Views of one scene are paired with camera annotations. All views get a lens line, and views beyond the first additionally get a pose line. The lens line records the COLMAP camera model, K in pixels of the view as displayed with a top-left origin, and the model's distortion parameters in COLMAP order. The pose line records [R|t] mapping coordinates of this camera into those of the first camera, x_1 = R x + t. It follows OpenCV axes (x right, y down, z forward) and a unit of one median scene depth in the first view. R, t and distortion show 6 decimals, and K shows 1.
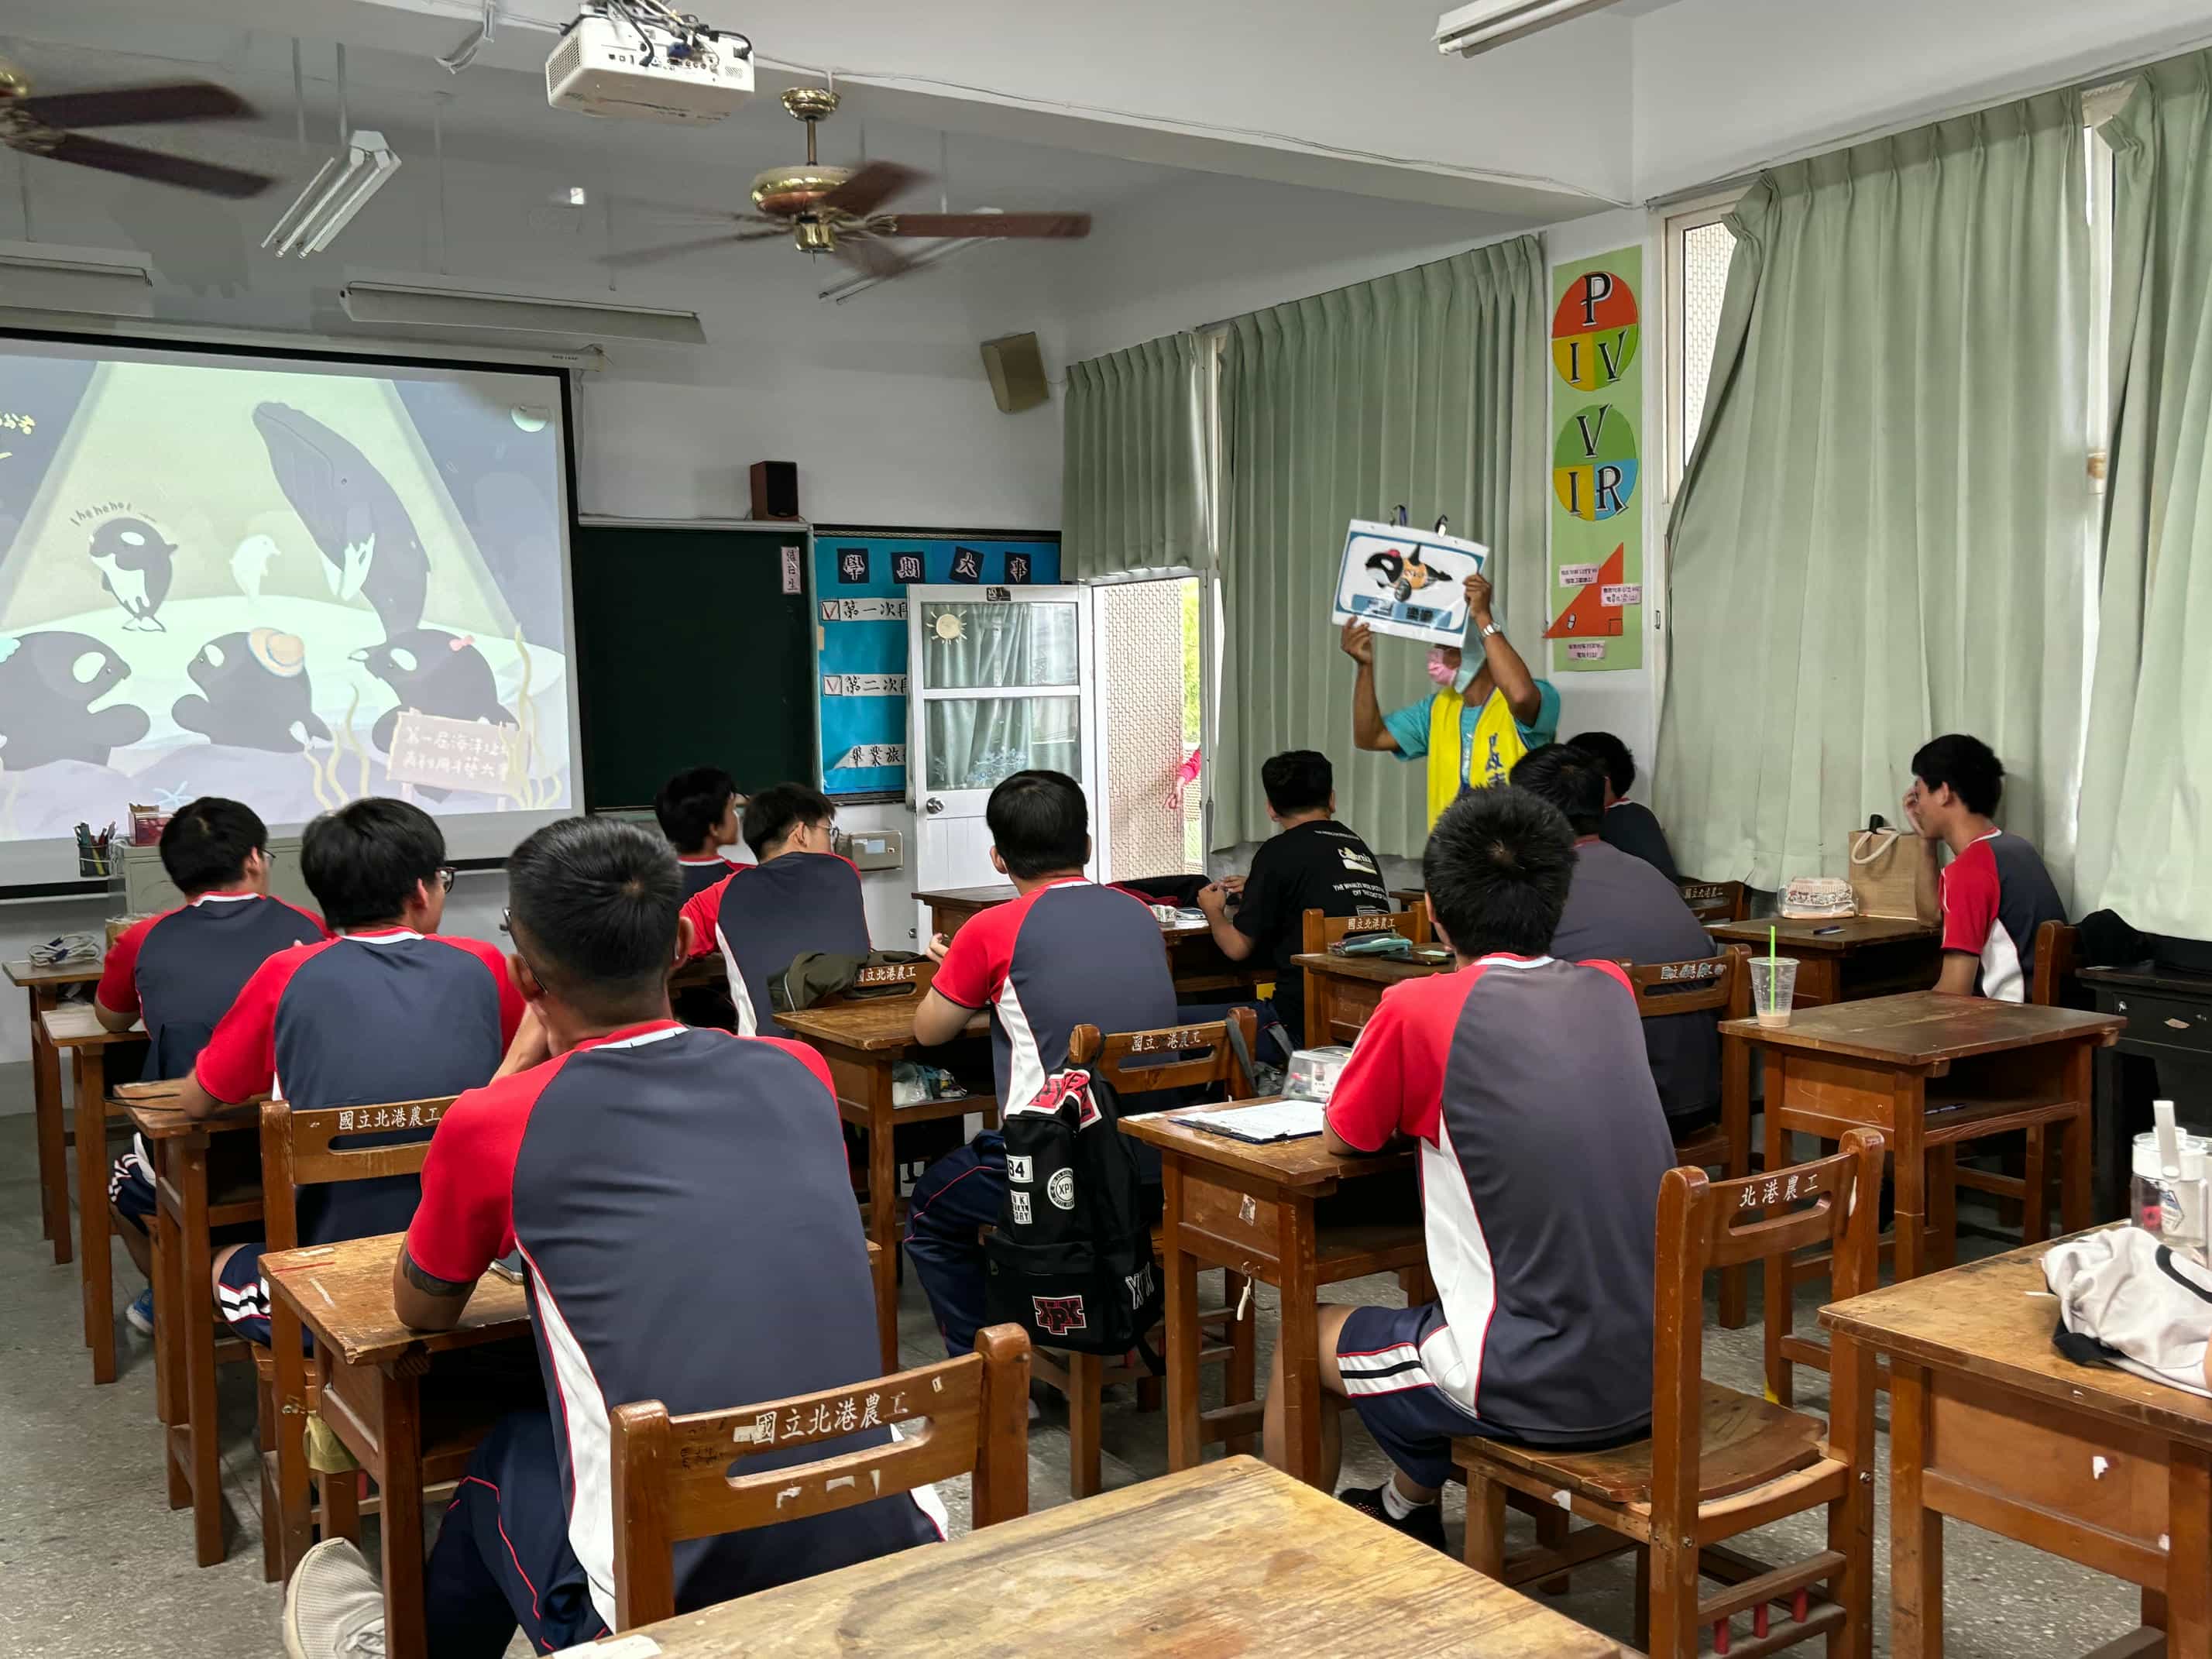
lens RADIAL K [[2070.6, 0, 1094.2], [0, 2070.6, 821.3], [0, 0, 1]] dist [0.021940, 0.000000]
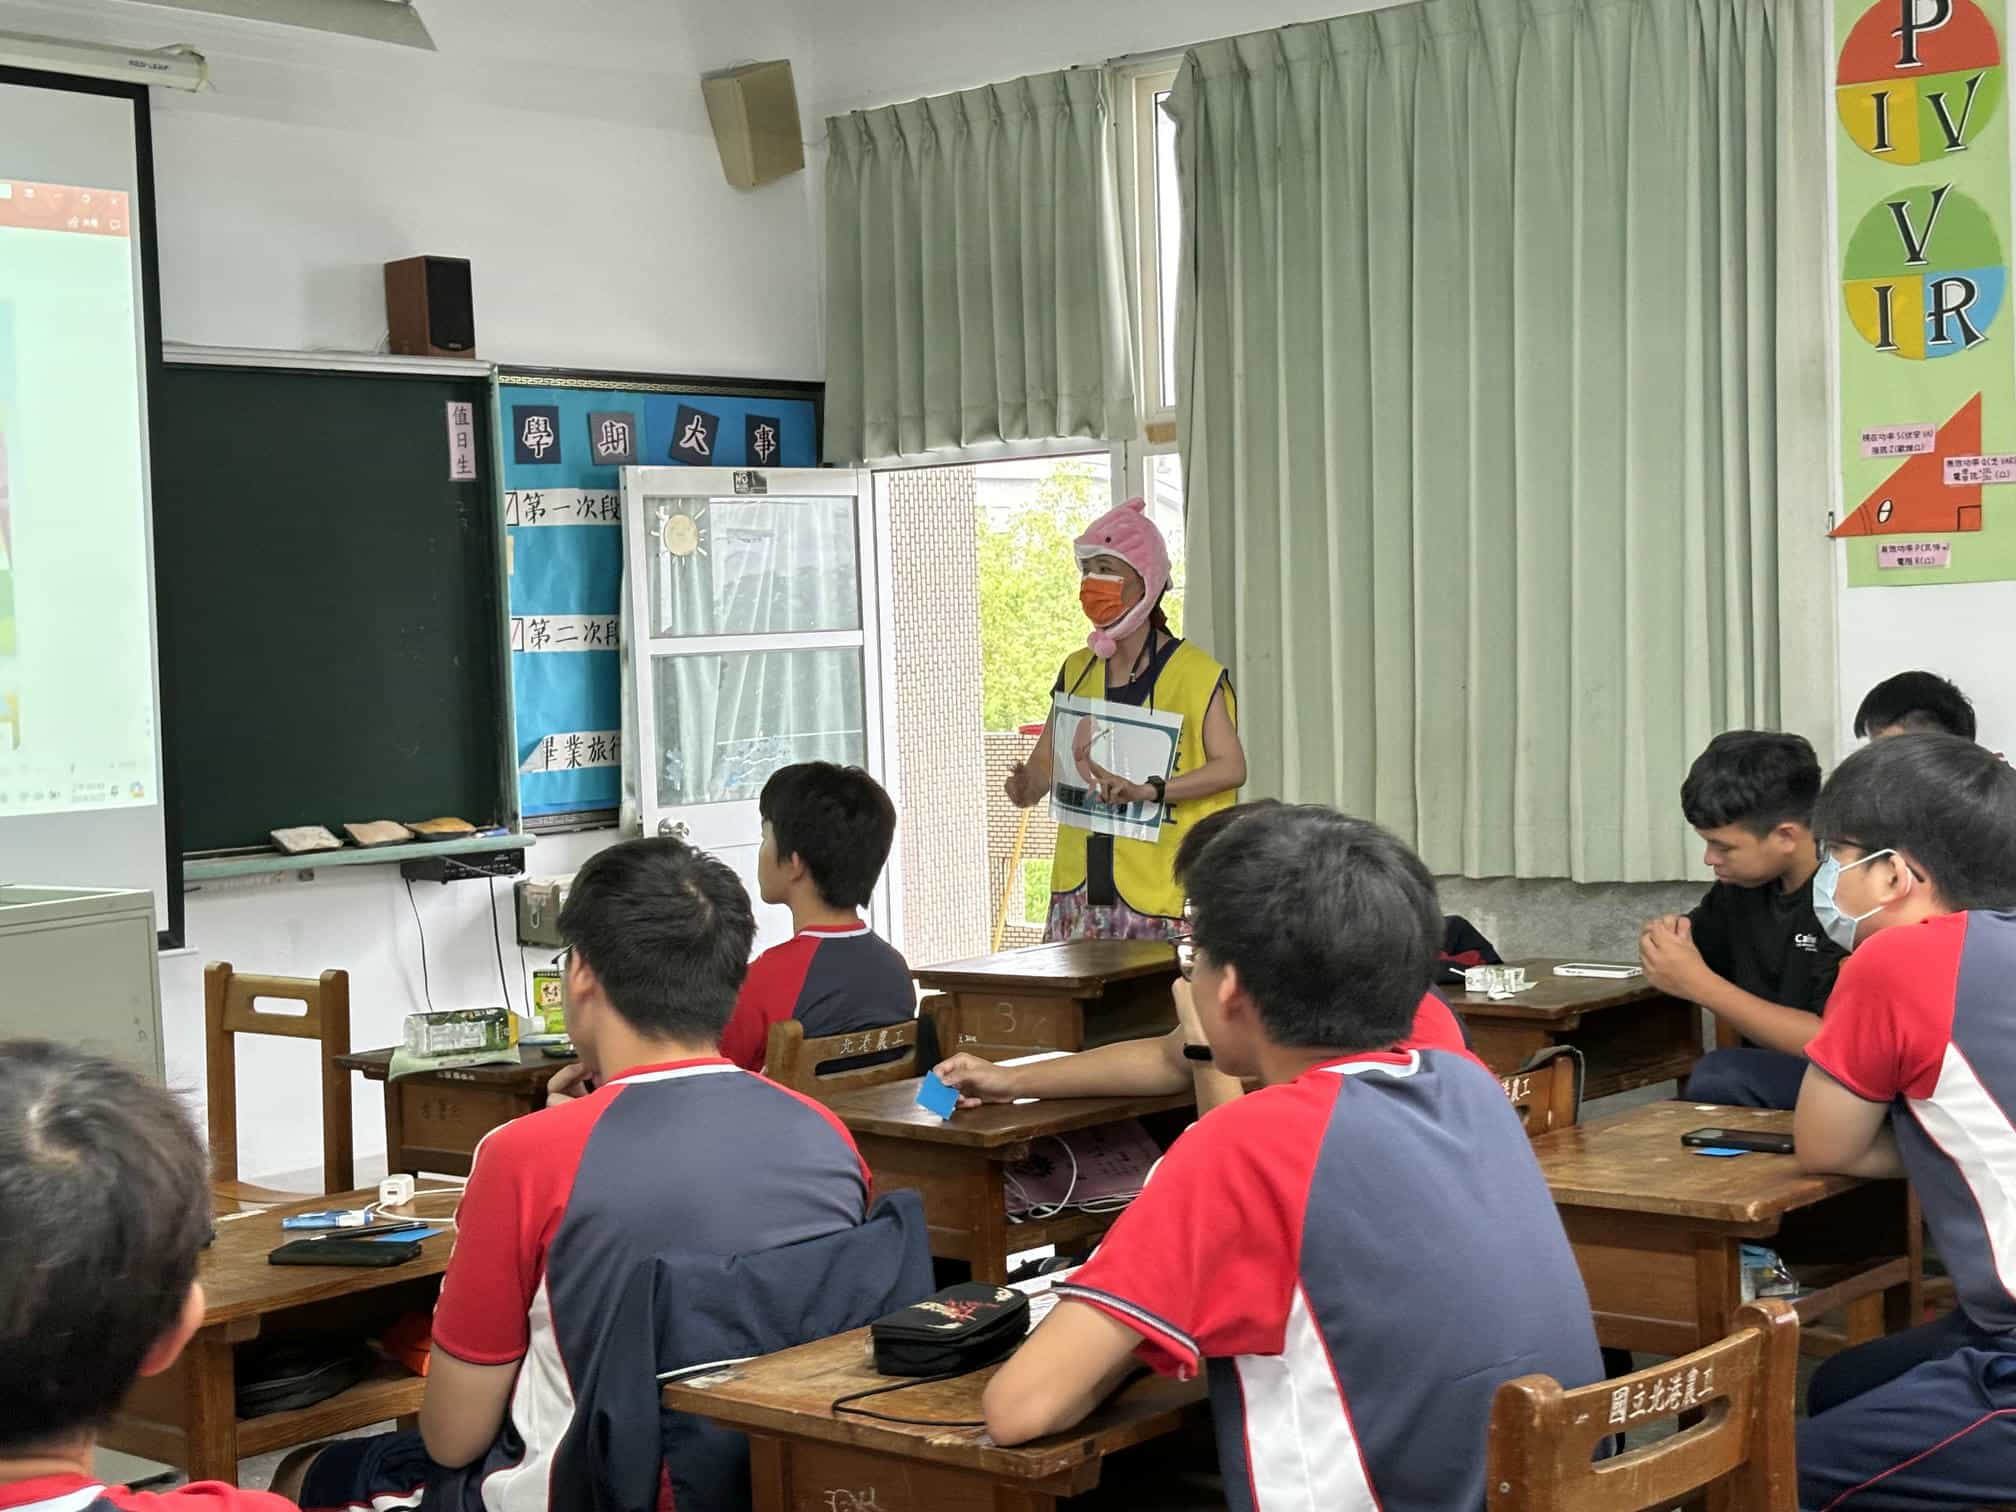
lens RADIAL K [[3109.1, 0, 1002.6], [0, 3109.1, 756.3], [0, 0, 1]] dist [0.136279, 0.000000]
pose [[0.951459, -0.027667, 0.306528, -0.351144], [0.037259, 0.998981, -0.025485, -0.003076], [-0.305511, 0.035669, 0.951520, 0.132182]]
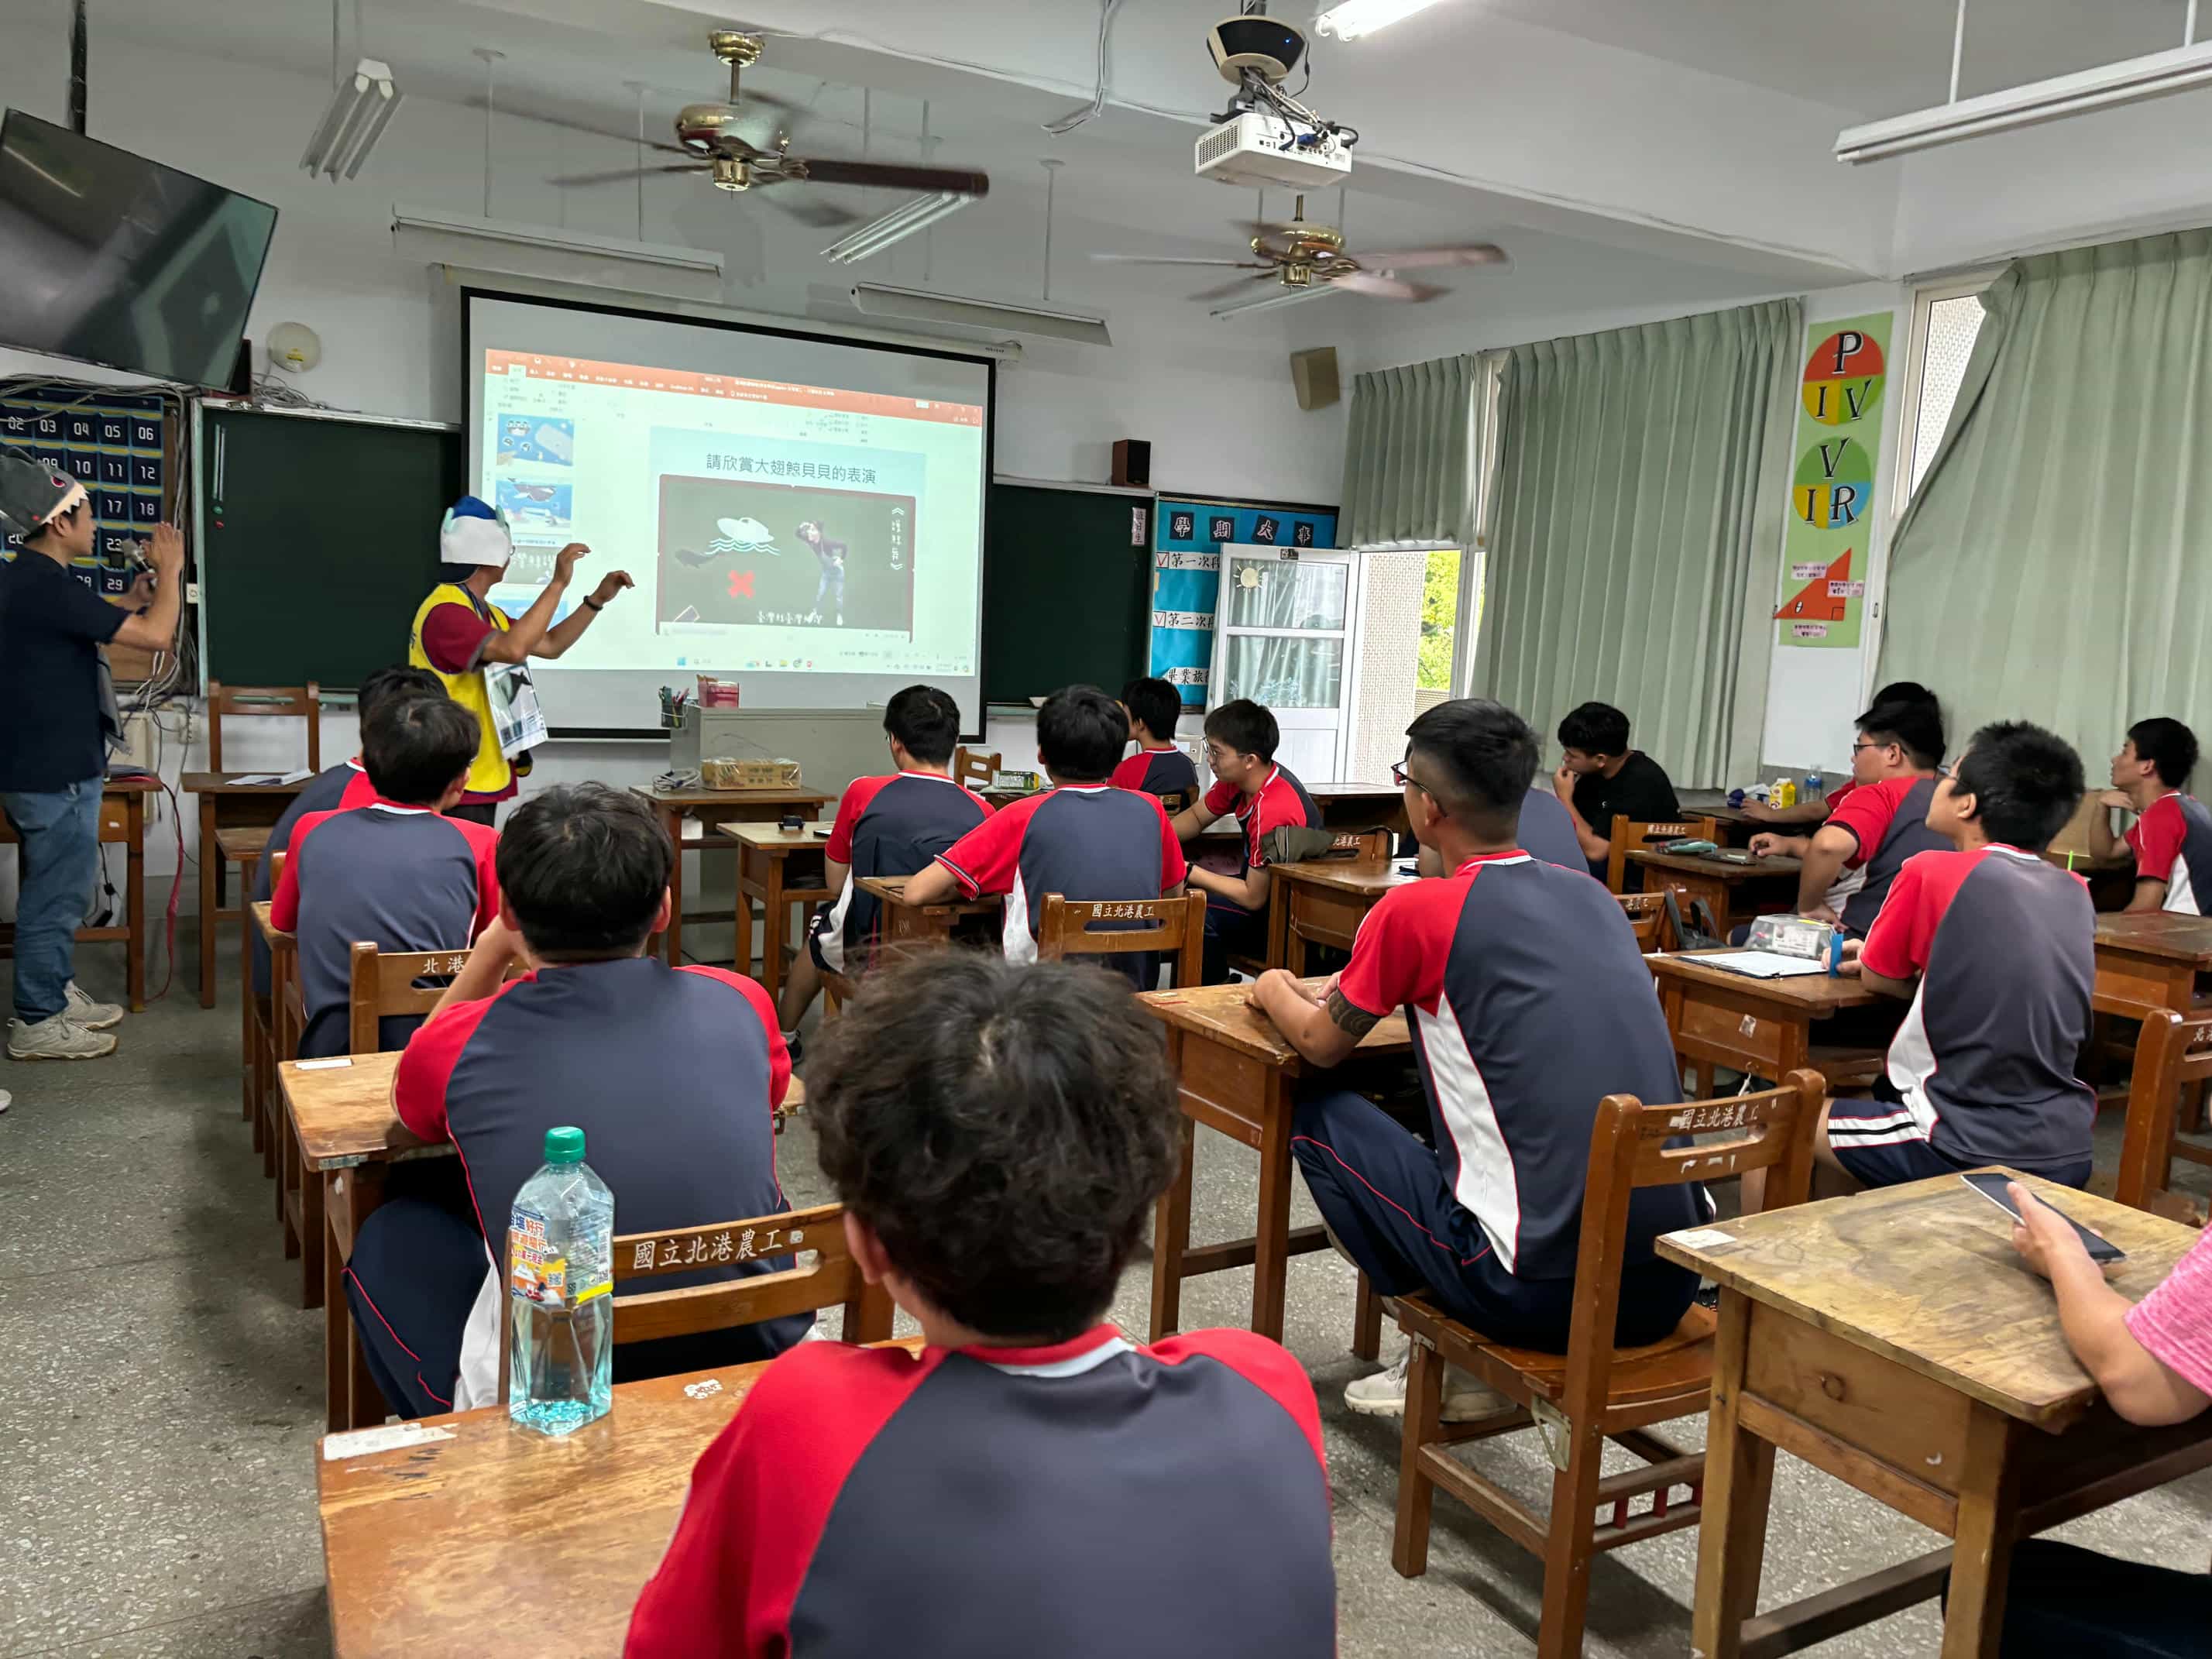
lens RADIAL K [[1689.3, 0, 1091.0], [0, 1689.3, 826.2], [0, 0, 1]] dist [0.035626, -0.030425]
pose [[0.996591, 0.071388, -0.041357, -0.151669], [-0.069091, 0.996119, 0.054532, 0.010905], [0.045090, -0.051489, 0.997655, -0.068670]]
